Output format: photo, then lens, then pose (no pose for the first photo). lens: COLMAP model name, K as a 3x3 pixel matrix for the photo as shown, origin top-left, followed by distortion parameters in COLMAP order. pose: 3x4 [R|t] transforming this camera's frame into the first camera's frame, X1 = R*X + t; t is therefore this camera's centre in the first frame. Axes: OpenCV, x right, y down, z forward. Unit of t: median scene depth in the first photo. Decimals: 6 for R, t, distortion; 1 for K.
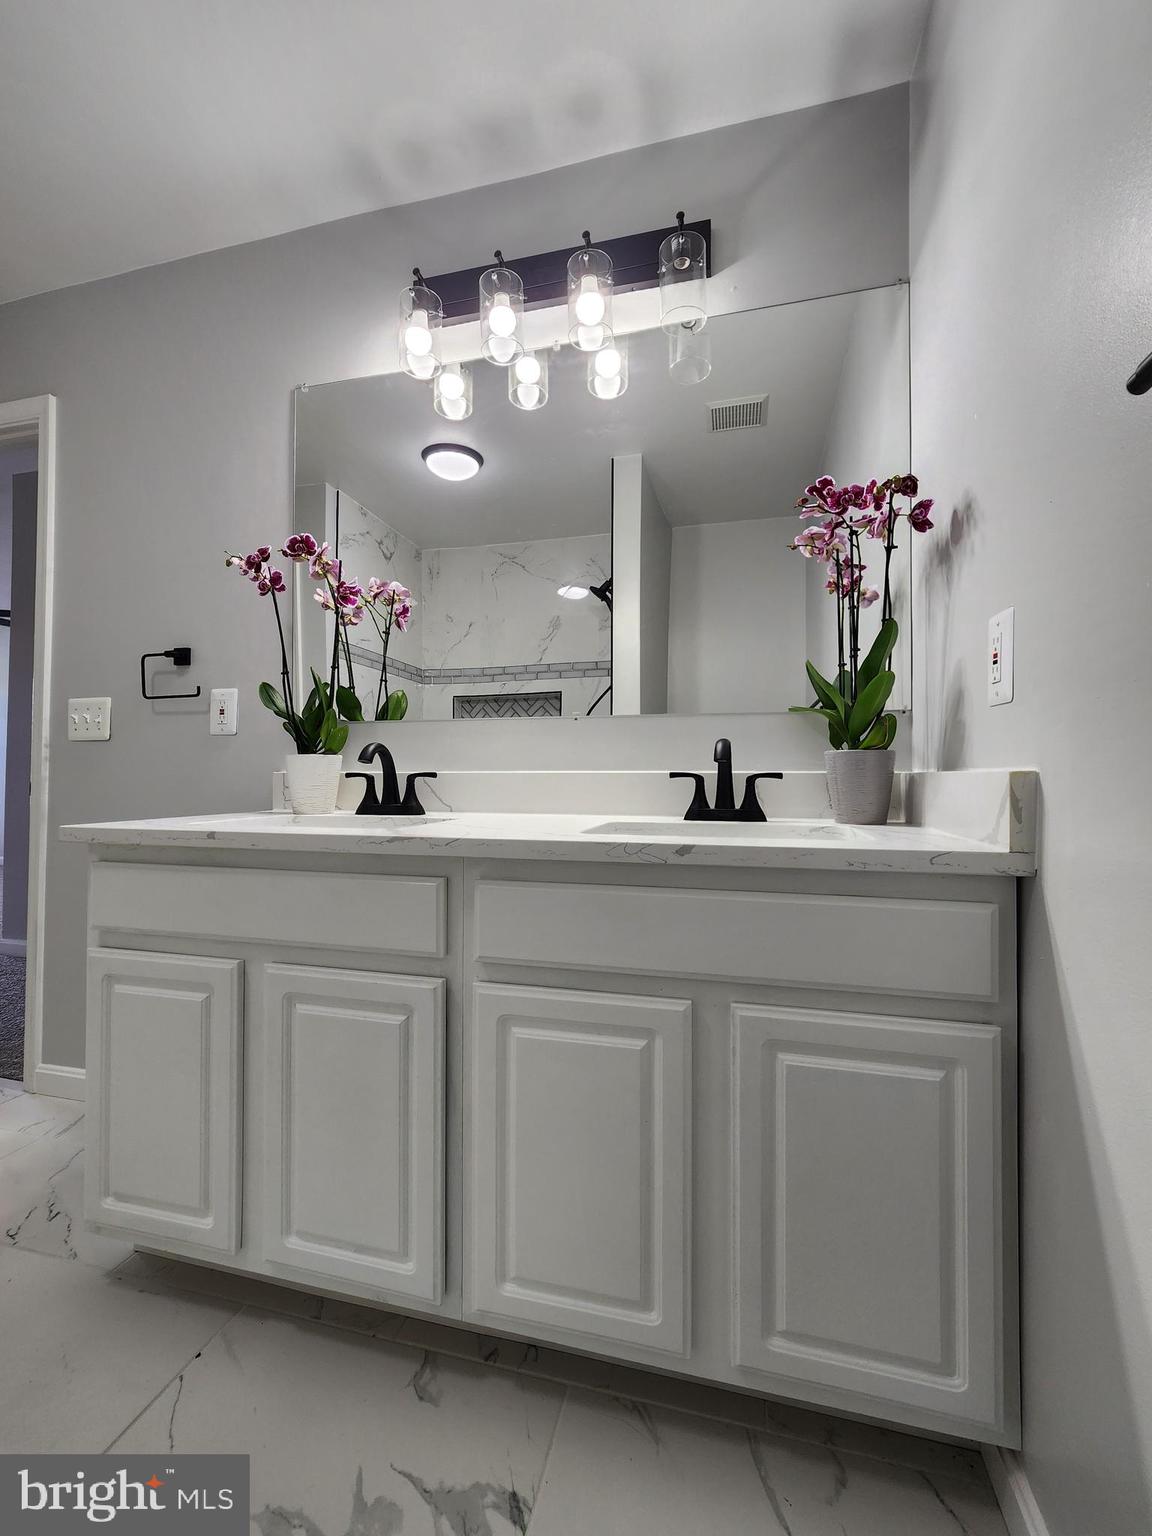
lens RADIAL K [[631.1, 0, 589.0], [0, 631.1, 768.1], [0, 0, 1]] dist [-0.003207, 0.000985]
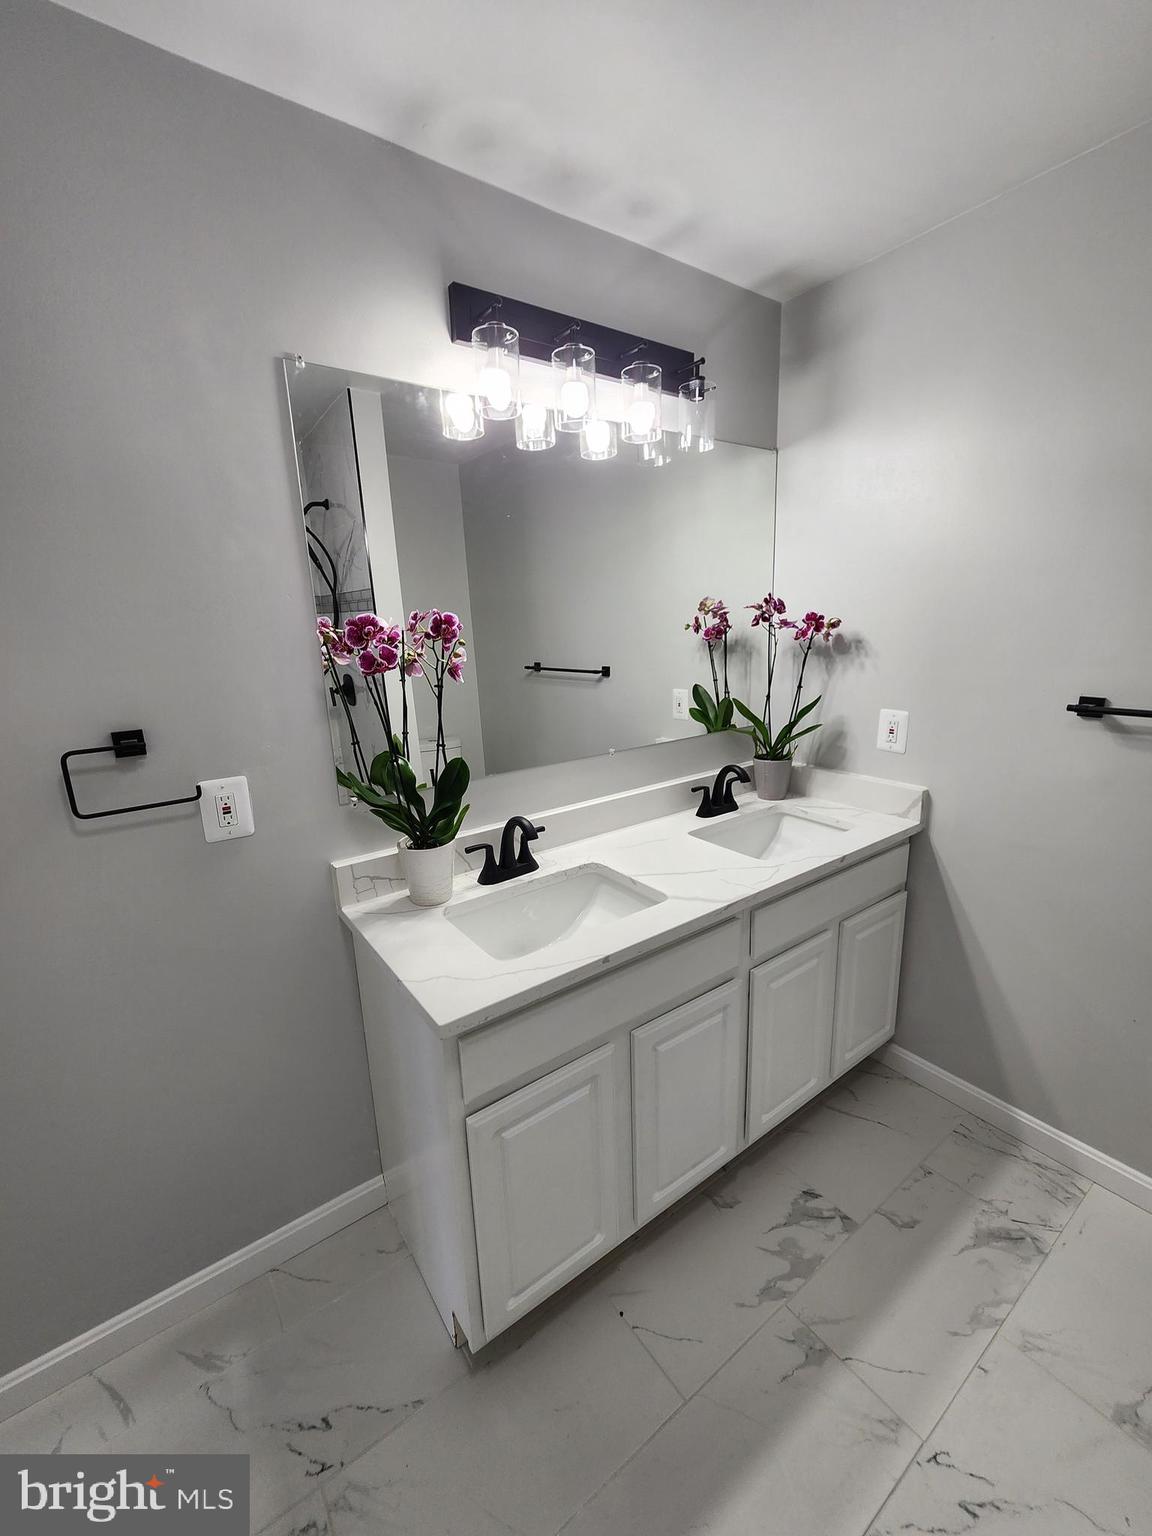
lens RADIAL K [[631.1, 0, 573.8], [0, 631.1, 760.9], [0, 0, 1]] dist [-0.003207, 0.000985]
pose [[0.644528, -0.193258, 0.739754, -1.180717], [0.024998, 0.972337, 0.232239, -0.424443], [-0.764172, -0.131192, 0.631529, 0.316142]]
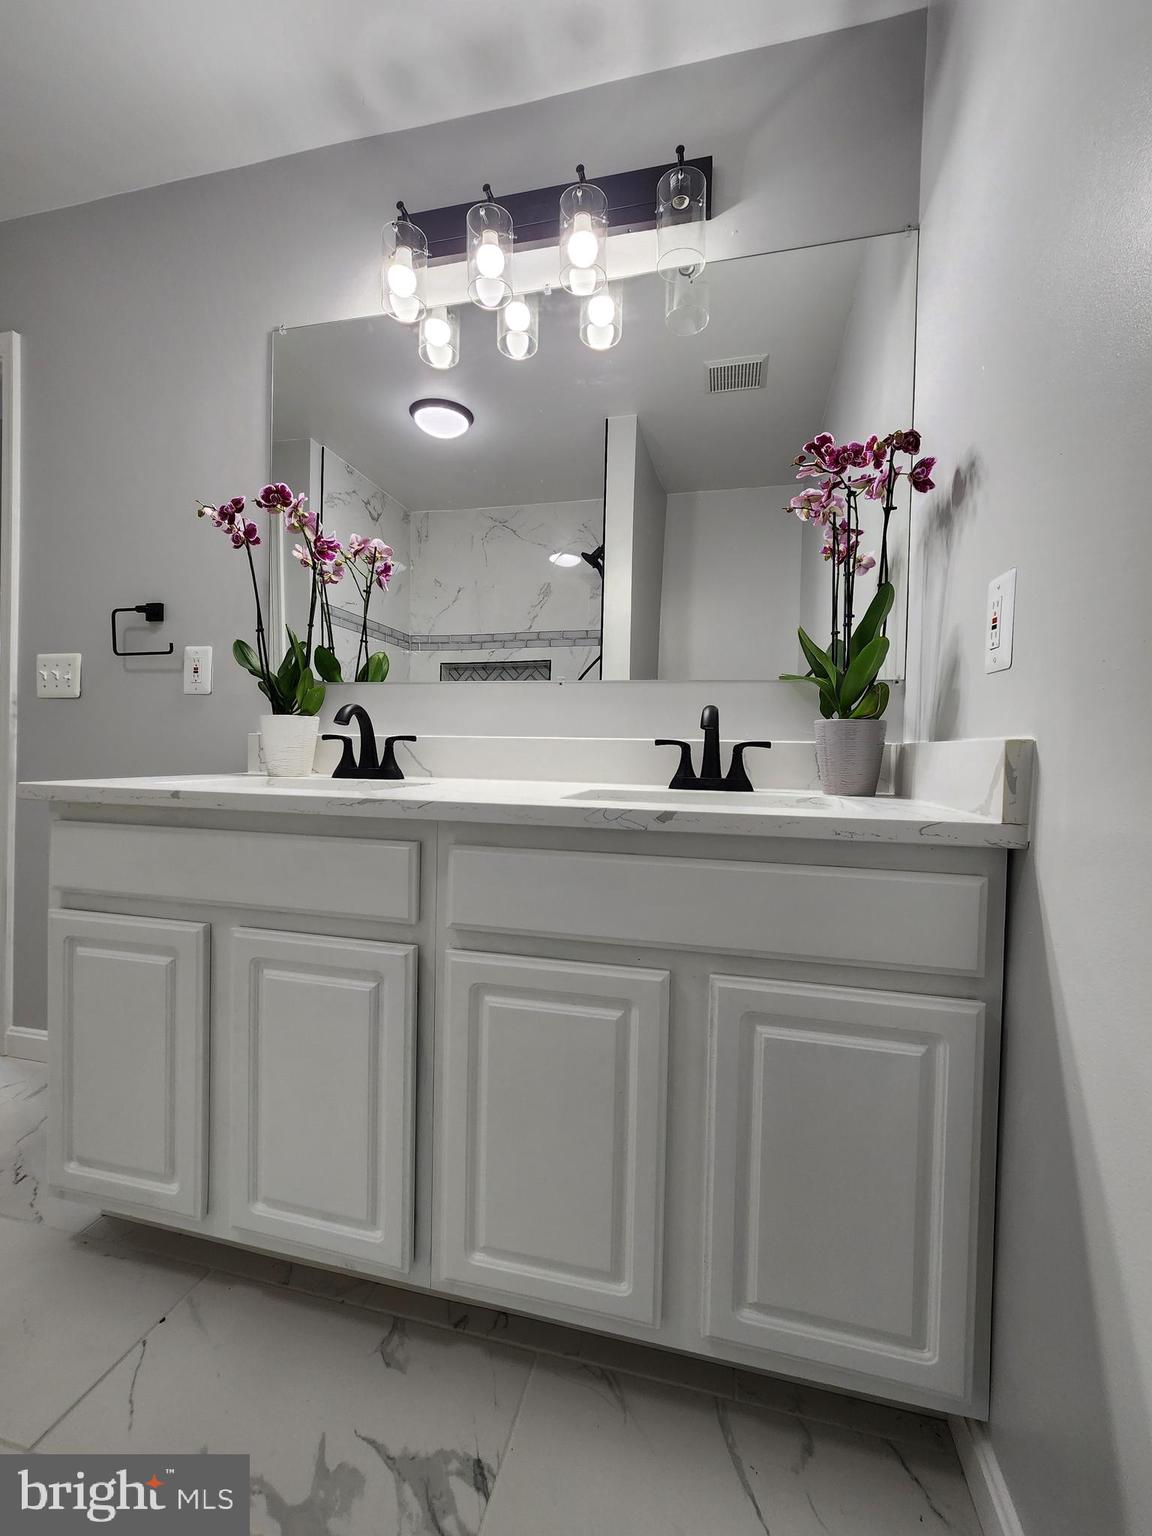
lens RADIAL K [[631.1, 0, 588.2], [0, 631.1, 763.4], [0, 0, 1]] dist [-0.003207, 0.000985]
pose [[0.999747, 0.018558, 0.012675, 0.013411], [-0.018978, 0.999246, 0.033870, 0.012889], [-0.012037, -0.034102, 0.999346, 0.029836]]
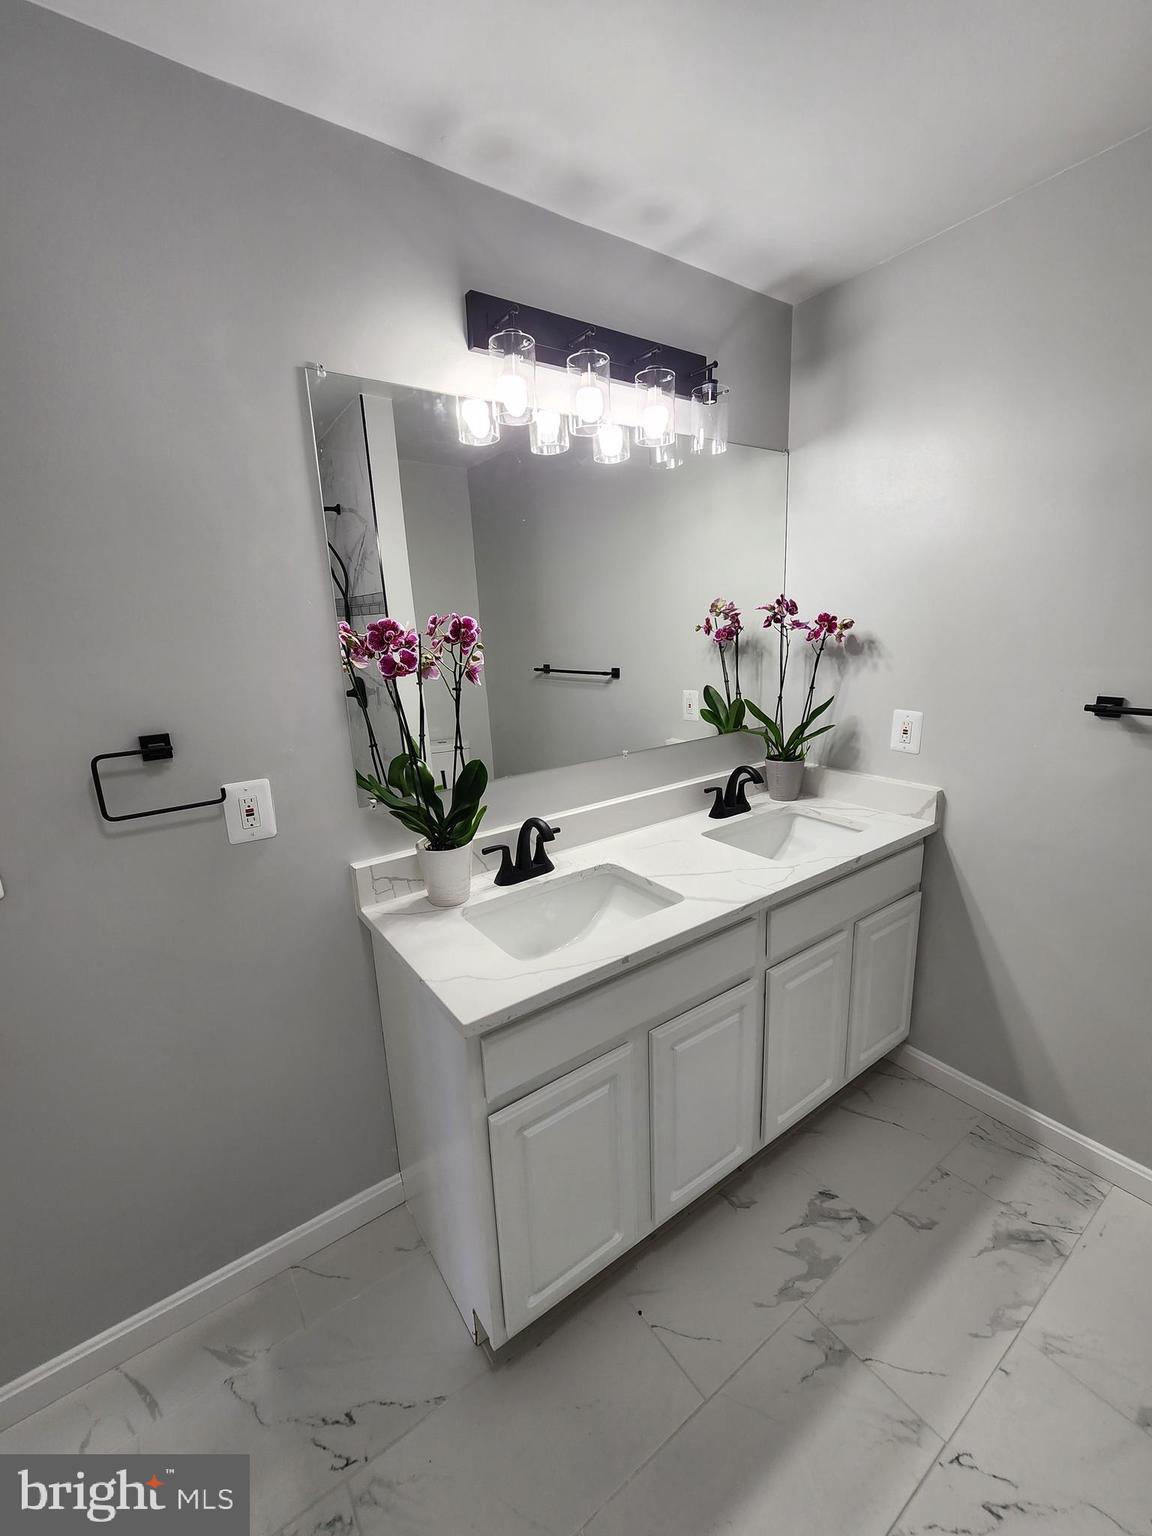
lens RADIAL K [[631.1, 0, 569.8], [0, 631.1, 760.1], [0, 0, 1]] dist [-0.003207, 0.000985]
pose [[0.653428, -0.193375, 0.731872, -1.201579], [0.031250, 0.972888, 0.229156, -0.428533], [-0.756343, -0.126866, 0.641756, 0.327480]]
